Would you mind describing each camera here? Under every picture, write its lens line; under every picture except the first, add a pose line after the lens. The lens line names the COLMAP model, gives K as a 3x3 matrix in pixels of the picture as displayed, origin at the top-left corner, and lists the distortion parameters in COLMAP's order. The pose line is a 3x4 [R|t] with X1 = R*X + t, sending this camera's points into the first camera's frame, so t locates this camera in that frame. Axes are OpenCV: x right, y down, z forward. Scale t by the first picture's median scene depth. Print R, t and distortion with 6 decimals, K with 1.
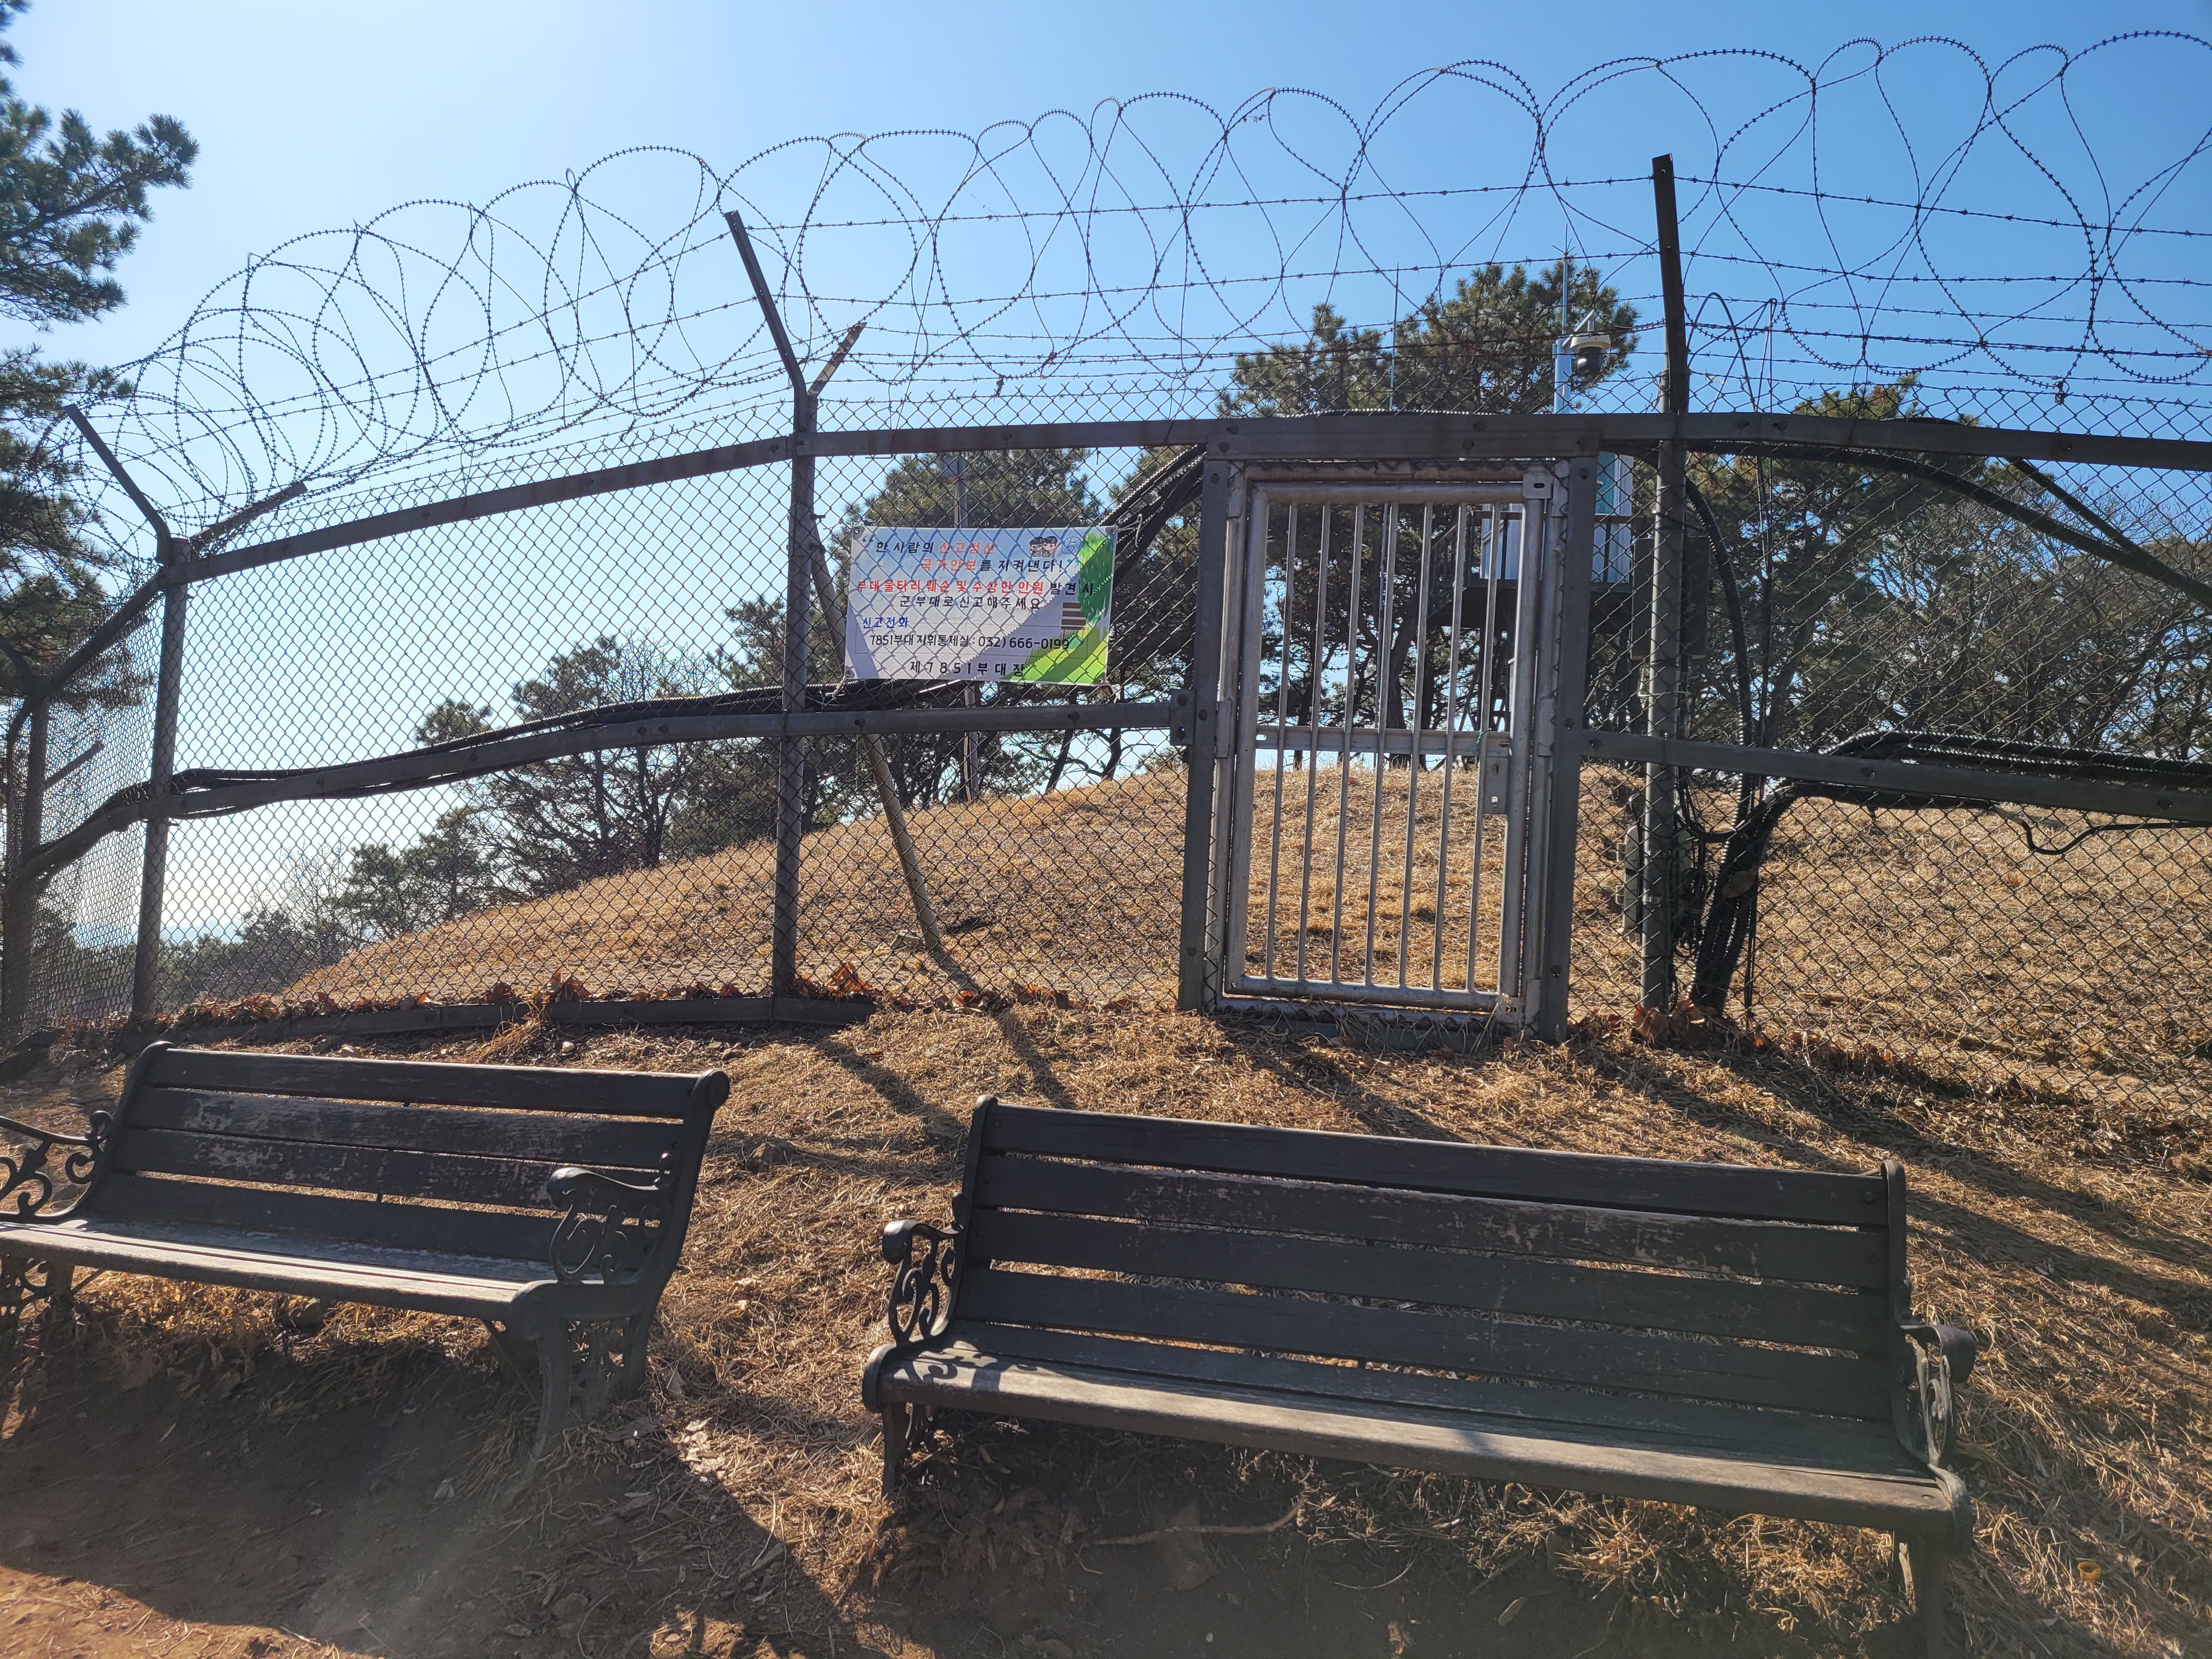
lens RADIAL K [[1655.6, 0, 1046.3], [0, 1655.6, 867.3], [0, 0, 1]] dist [0.052629, -0.014820]
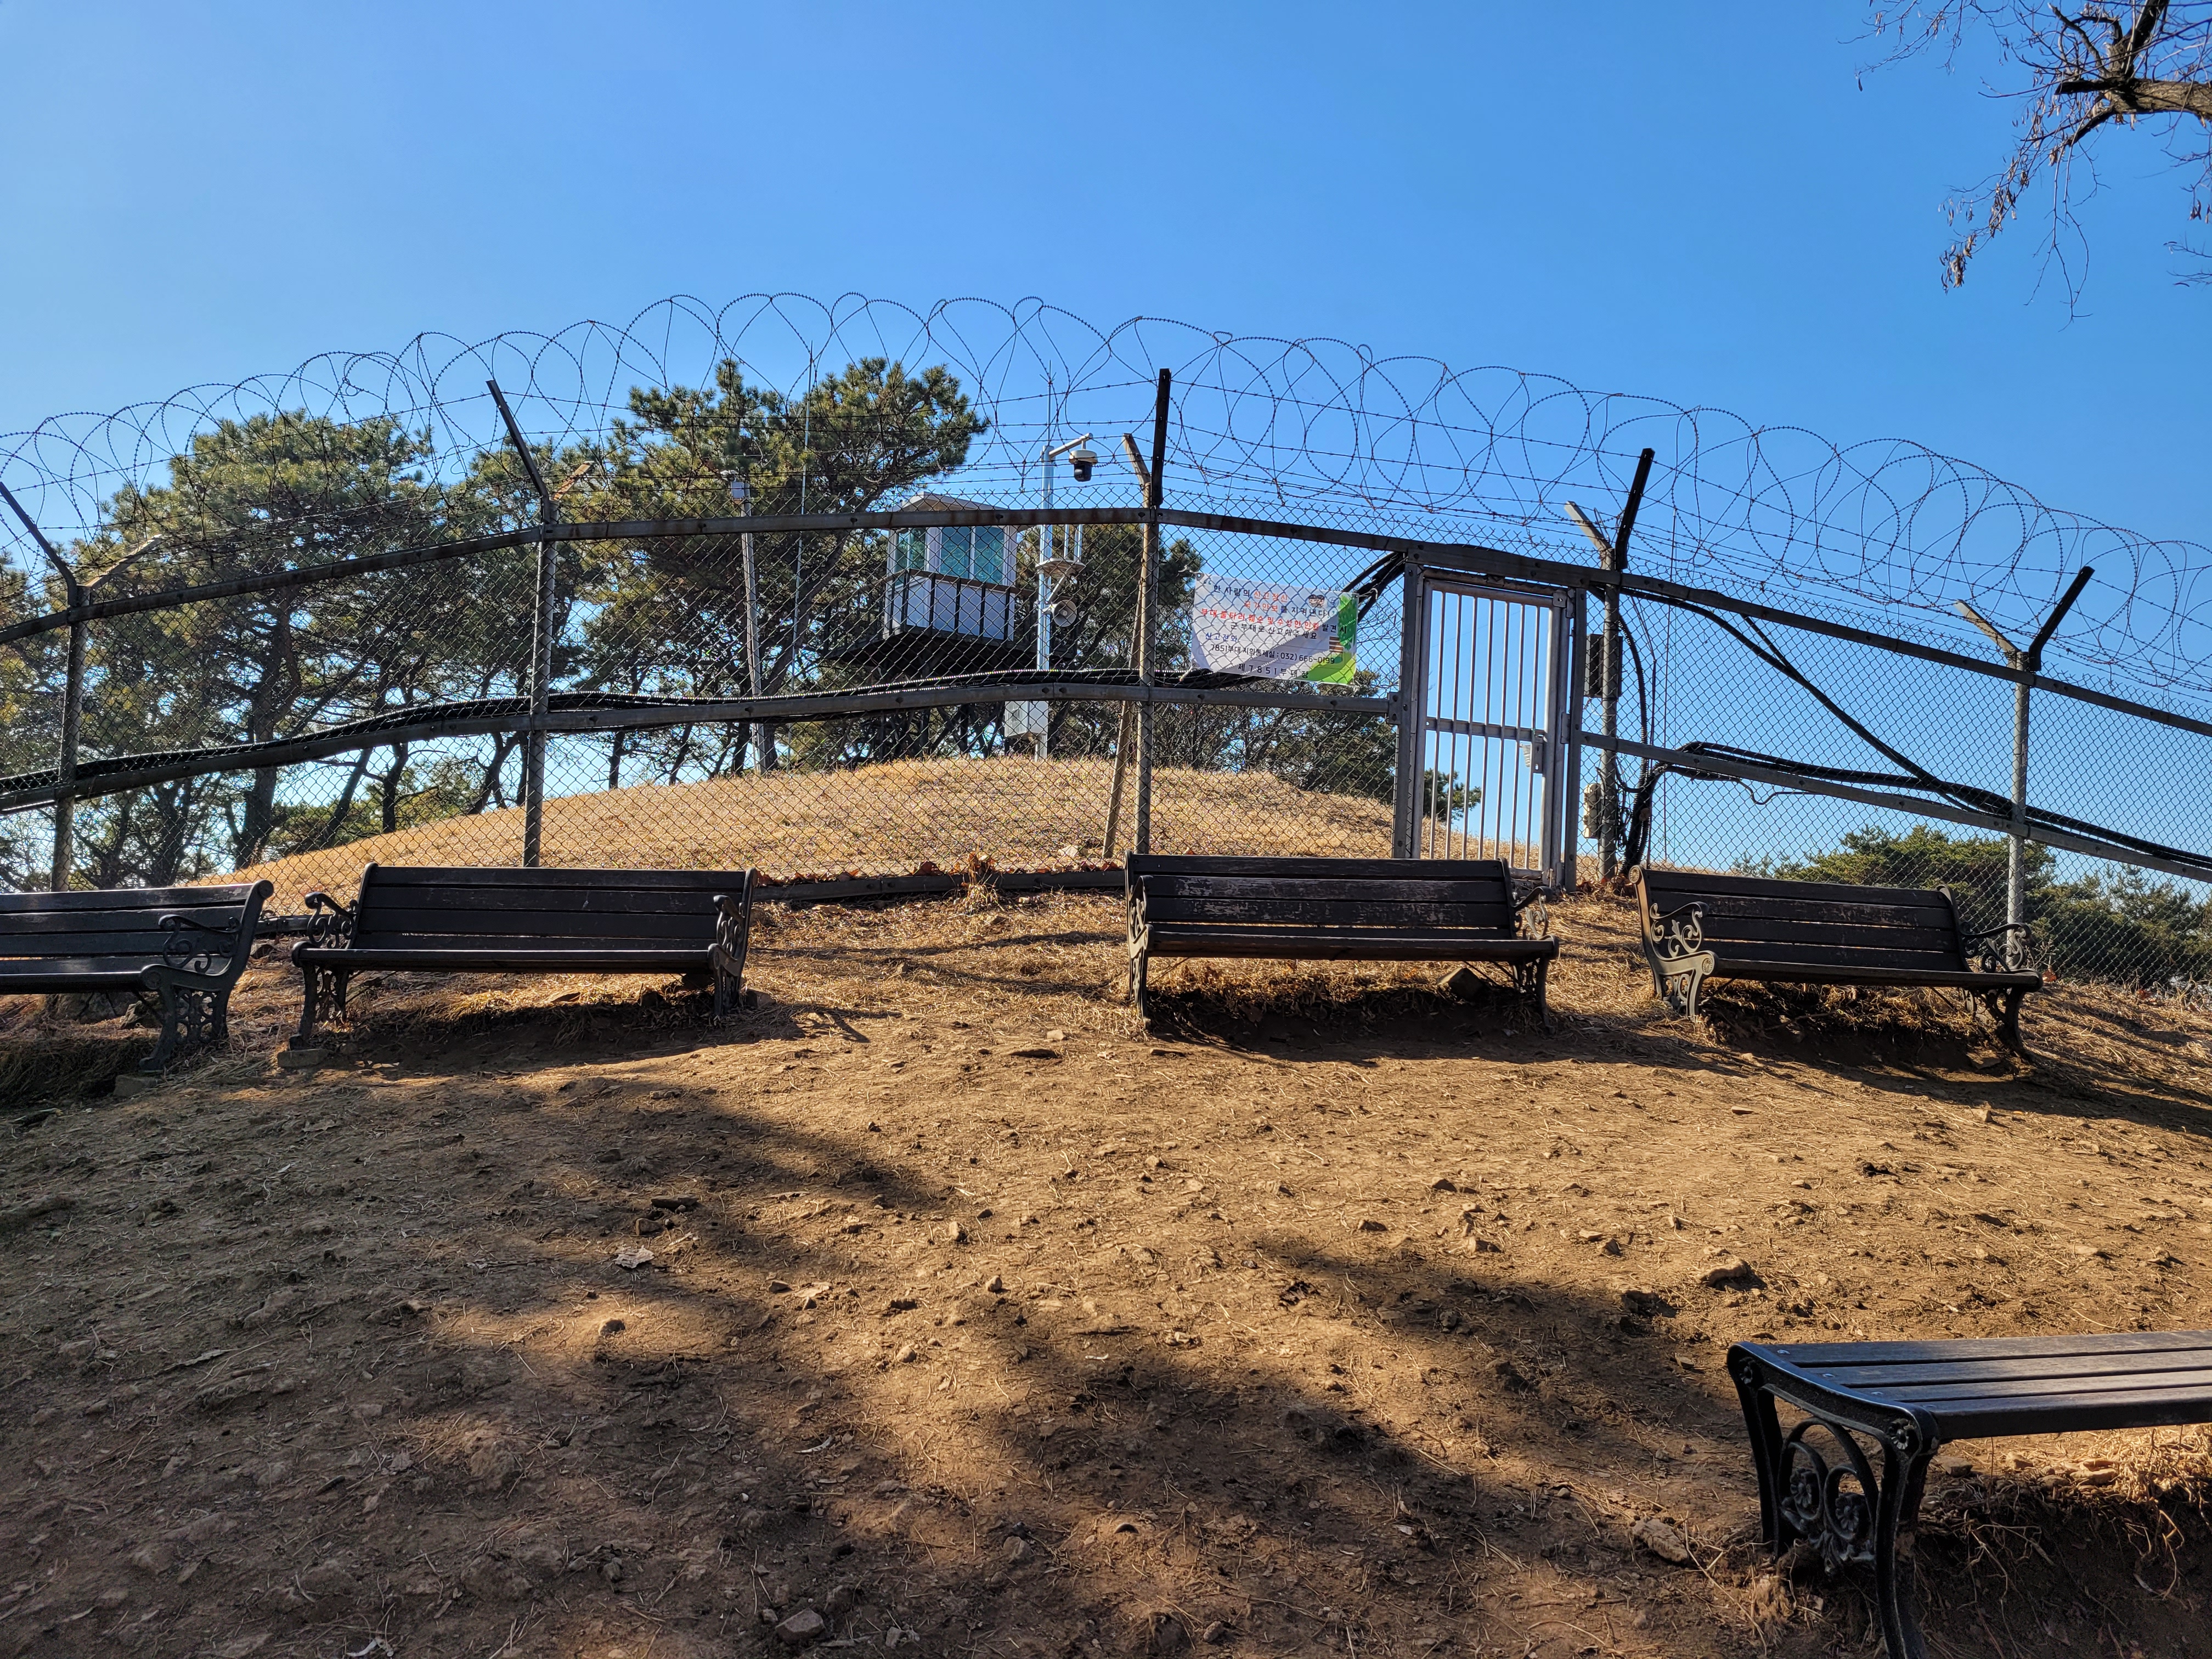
lens RADIAL K [[1655.6, 0, 1109.5], [0, 1655.6, 839.4], [0, 0, 1]] dist [0.052629, -0.014820]
pose [[0.846361, 0.036081, 0.531386, -1.011281], [-0.014951, 0.998919, -0.044014, 0.117944], [-0.532400, 0.029307, 0.845986, -0.277884]]
